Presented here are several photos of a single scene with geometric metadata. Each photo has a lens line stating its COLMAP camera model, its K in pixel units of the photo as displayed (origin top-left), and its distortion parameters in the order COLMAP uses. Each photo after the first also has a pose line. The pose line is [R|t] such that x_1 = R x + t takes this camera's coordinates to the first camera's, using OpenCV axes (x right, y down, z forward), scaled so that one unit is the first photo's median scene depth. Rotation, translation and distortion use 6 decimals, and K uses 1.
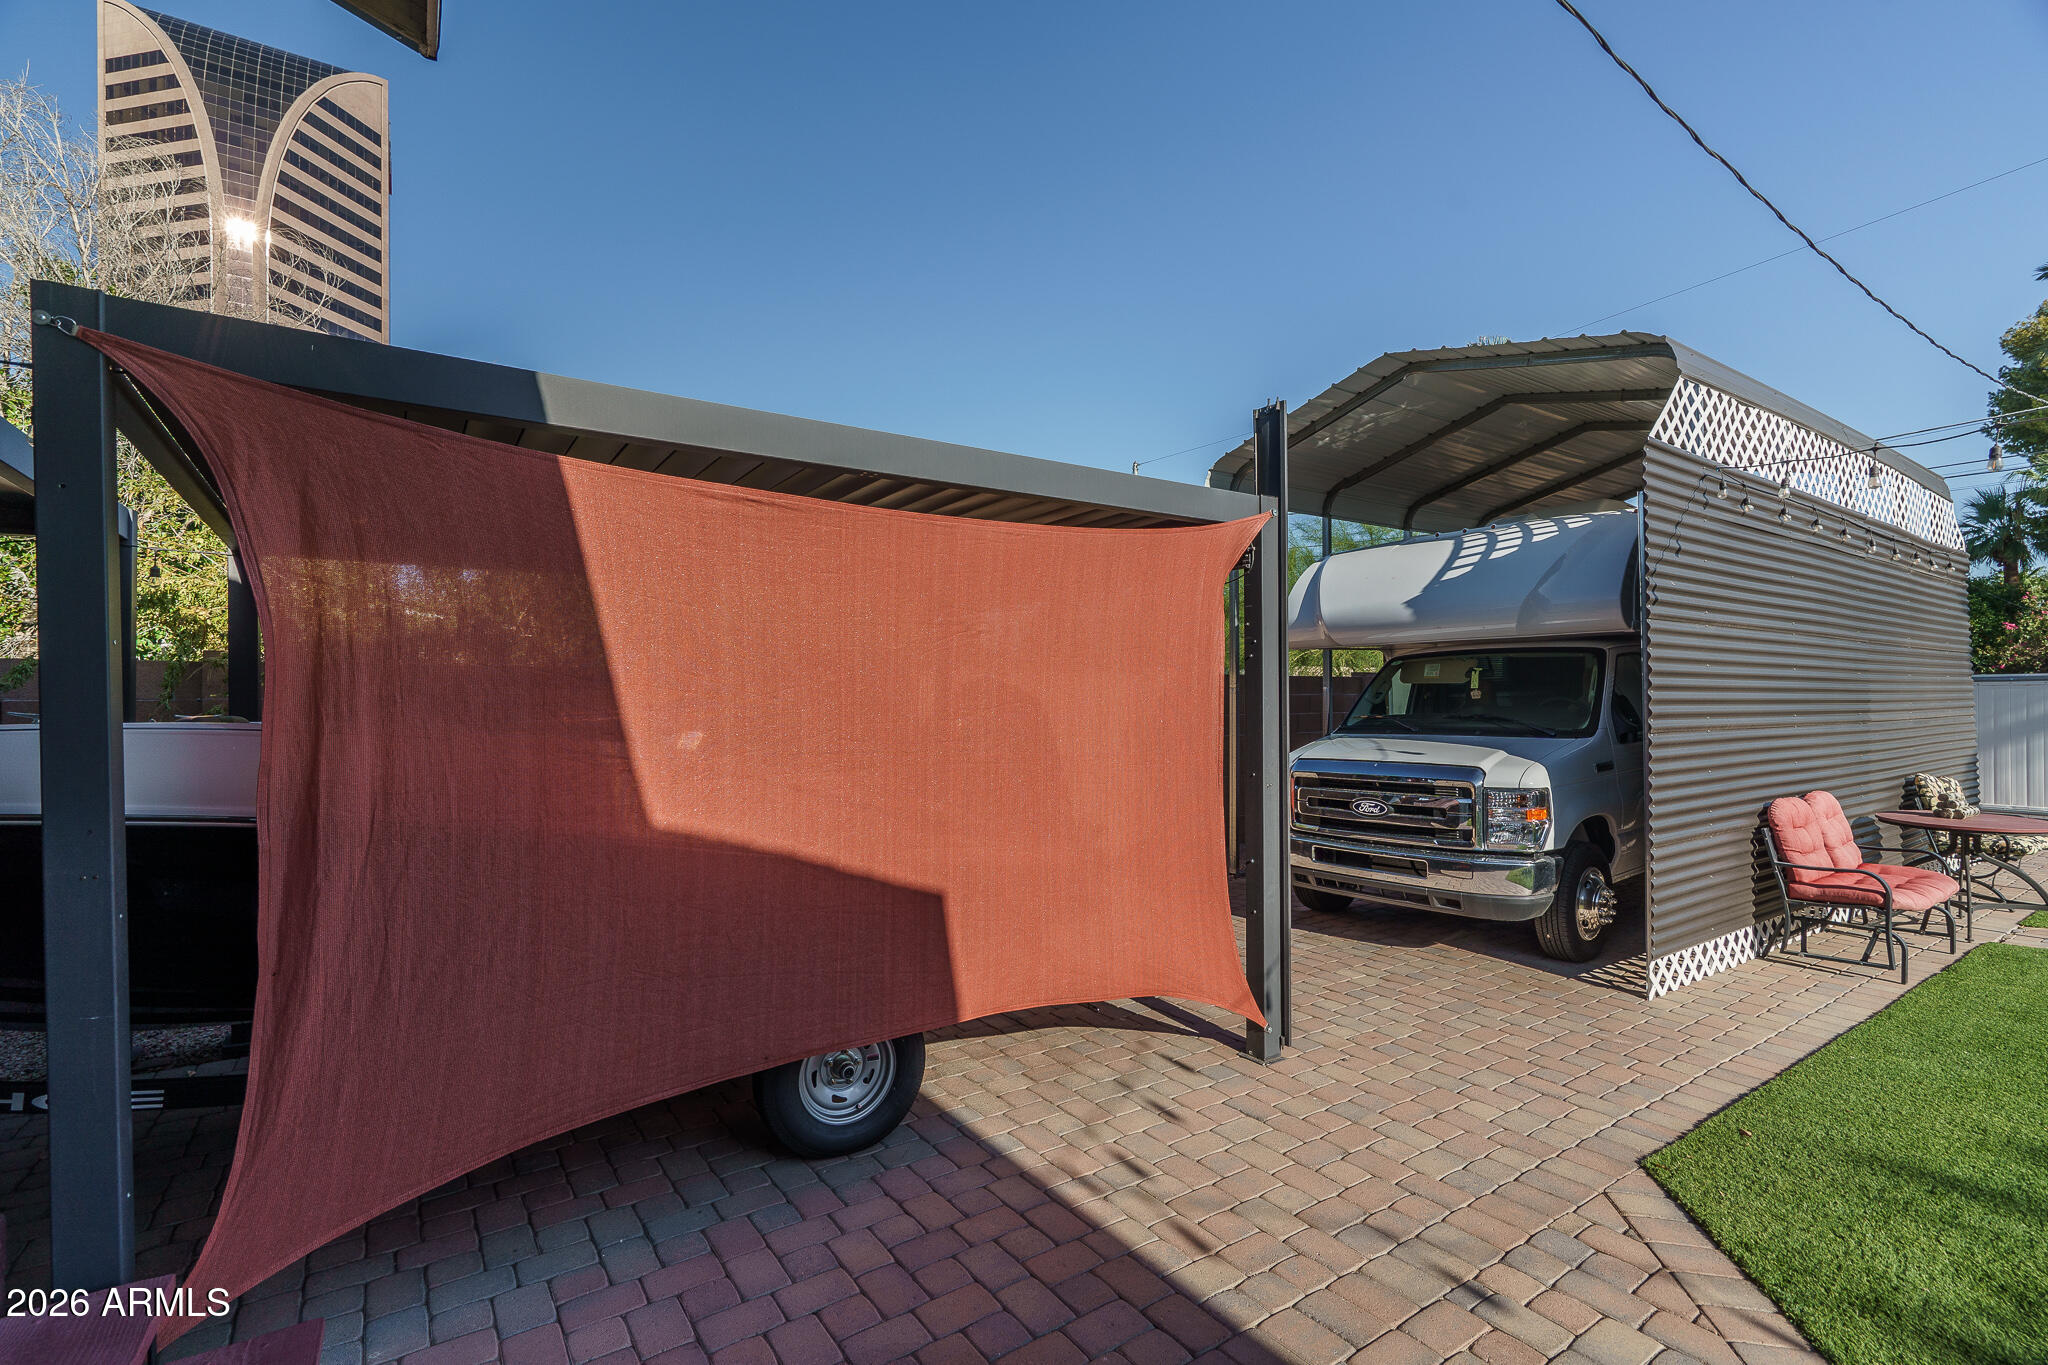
lens RADIAL K [[926.9, 0, 1018.5], [0, 926.9, 694.5], [0, 0, 1]] dist [-0.001419, 0.000526]
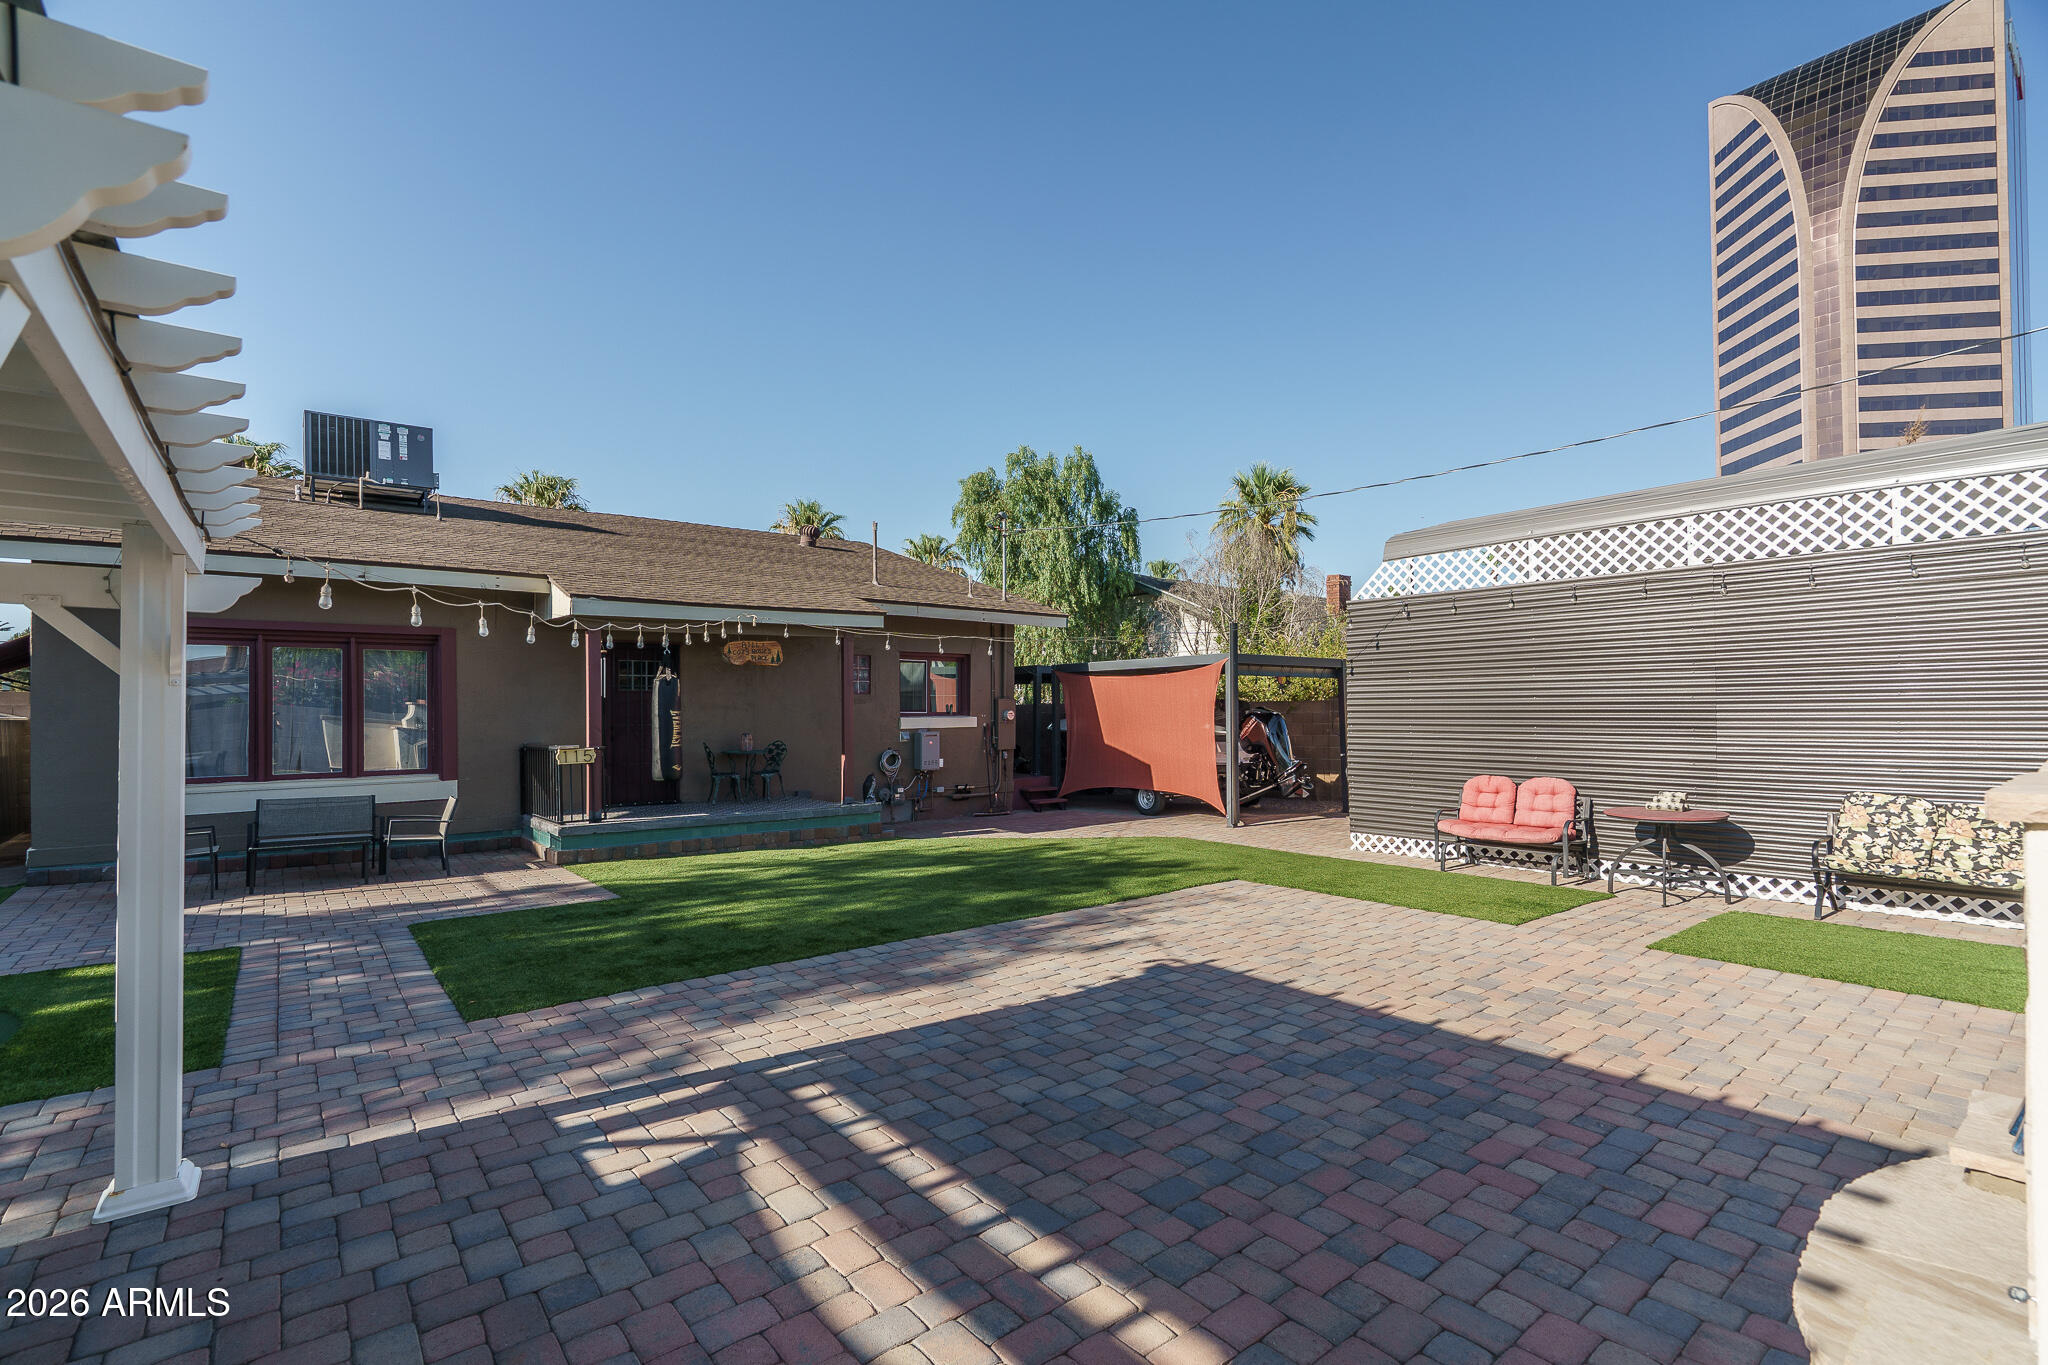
lens RADIAL K [[926.9, 0, 1018.5], [0, 926.9, 694.5], [0, 0, 1]] dist [-0.001419, 0.000526]
pose [[0.086366, -0.010479, -0.996208, 0.109082], [0.017230, 0.999811, -0.009023, -0.001625], [0.996114, -0.016385, 0.086530, -0.000754]]
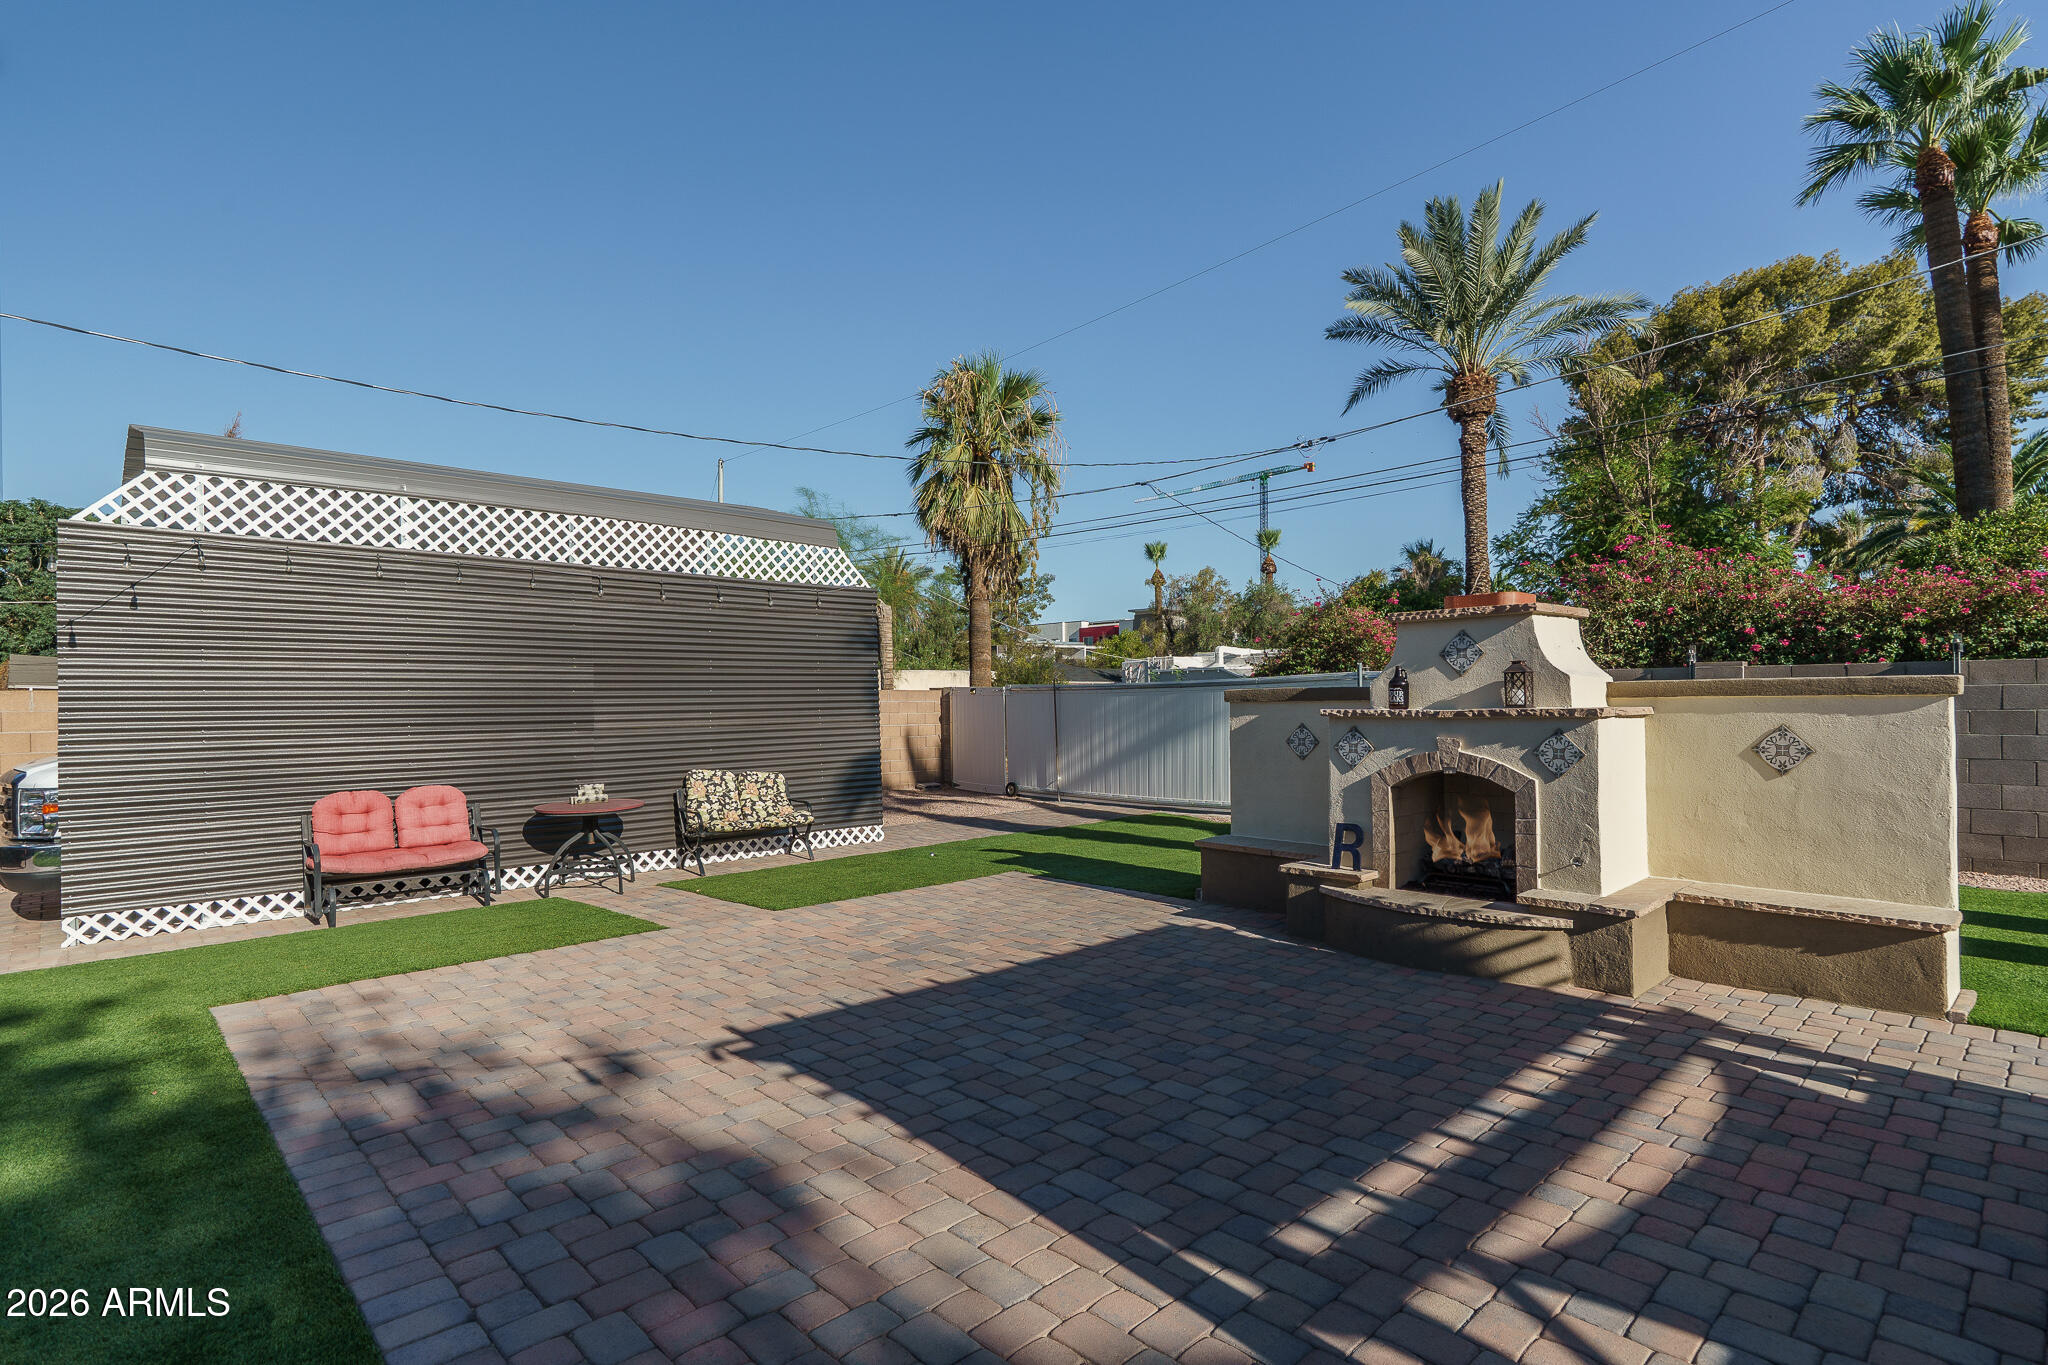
lens RADIAL K [[1014.4, 0, 1022.1], [0, 1014.4, 694.5], [0, 0, 1]] dist [-0.004163, 0.006964]
pose [[0.986331, -0.004047, 0.164727, 0.068410], [0.003995, 0.999992, 0.000642, -0.000949], [-0.164729, 0.000025, 0.986339, -0.025019]]
